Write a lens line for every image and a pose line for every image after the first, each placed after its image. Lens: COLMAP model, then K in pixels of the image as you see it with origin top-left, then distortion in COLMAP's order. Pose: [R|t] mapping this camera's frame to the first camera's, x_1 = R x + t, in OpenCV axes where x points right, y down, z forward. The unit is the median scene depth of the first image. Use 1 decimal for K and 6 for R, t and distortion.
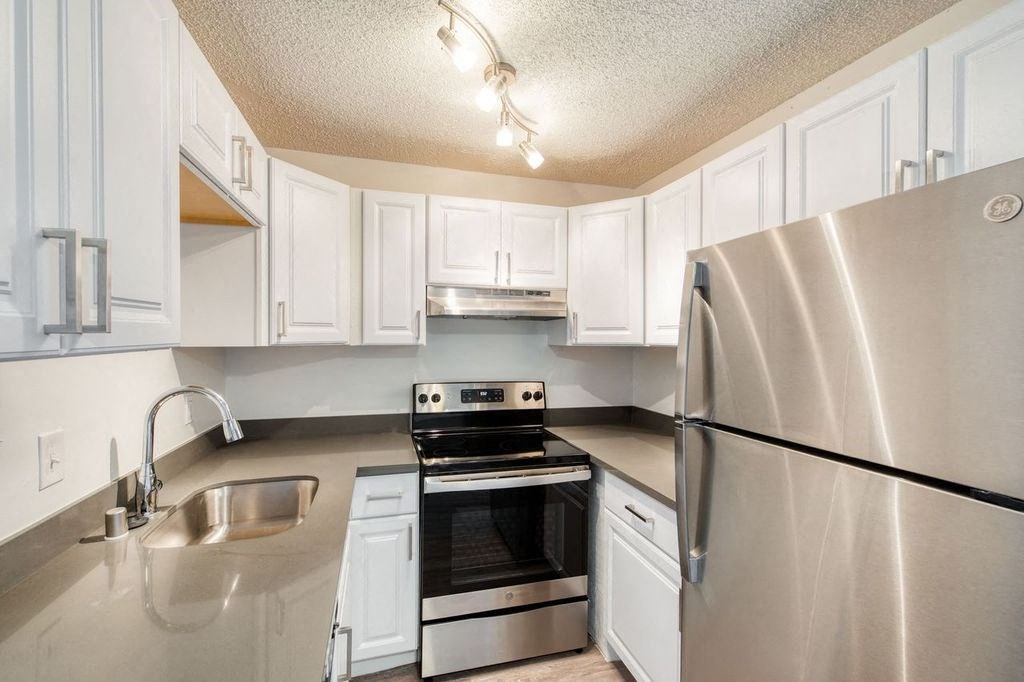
lens RADIAL K [[451.3, 0, 512.0], [0, 451.3, 341.0], [0, 0, 1]] dist [0.000191, 0.000023]
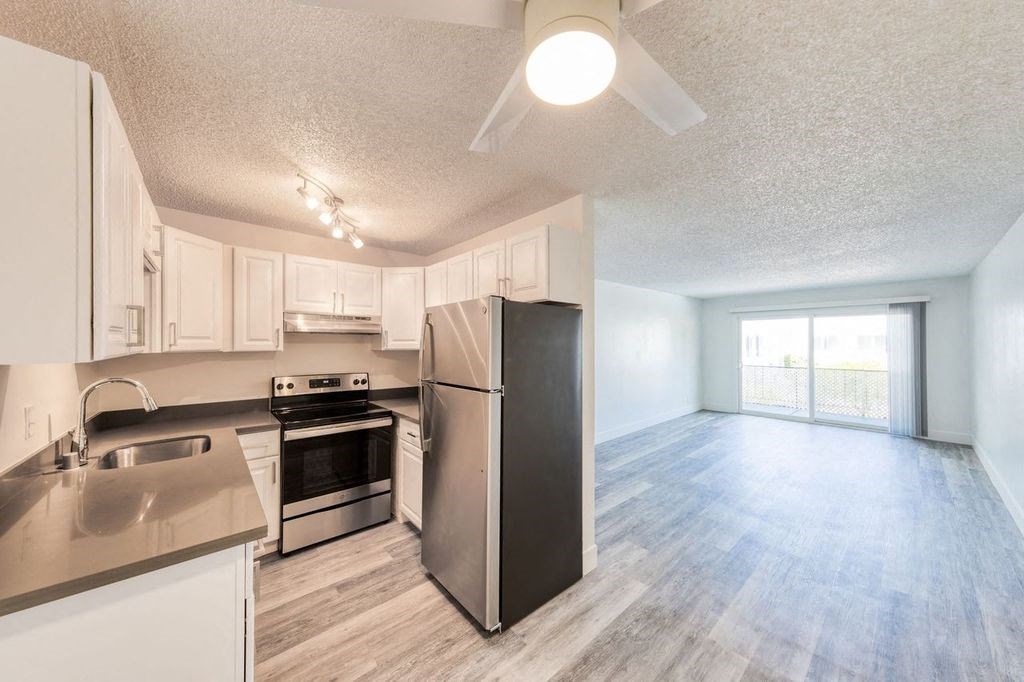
lens RADIAL K [[367.8, 0, 512.0], [0, 367.8, 341.0], [0, 0, 1]] dist [0.009762, -0.000228]
pose [[0.921219, -0.003239, 0.389031, 0.039609], [0.009387, 0.999859, -0.013904, 0.000159], [-0.388932, 0.016461, 0.921120, -0.484468]]
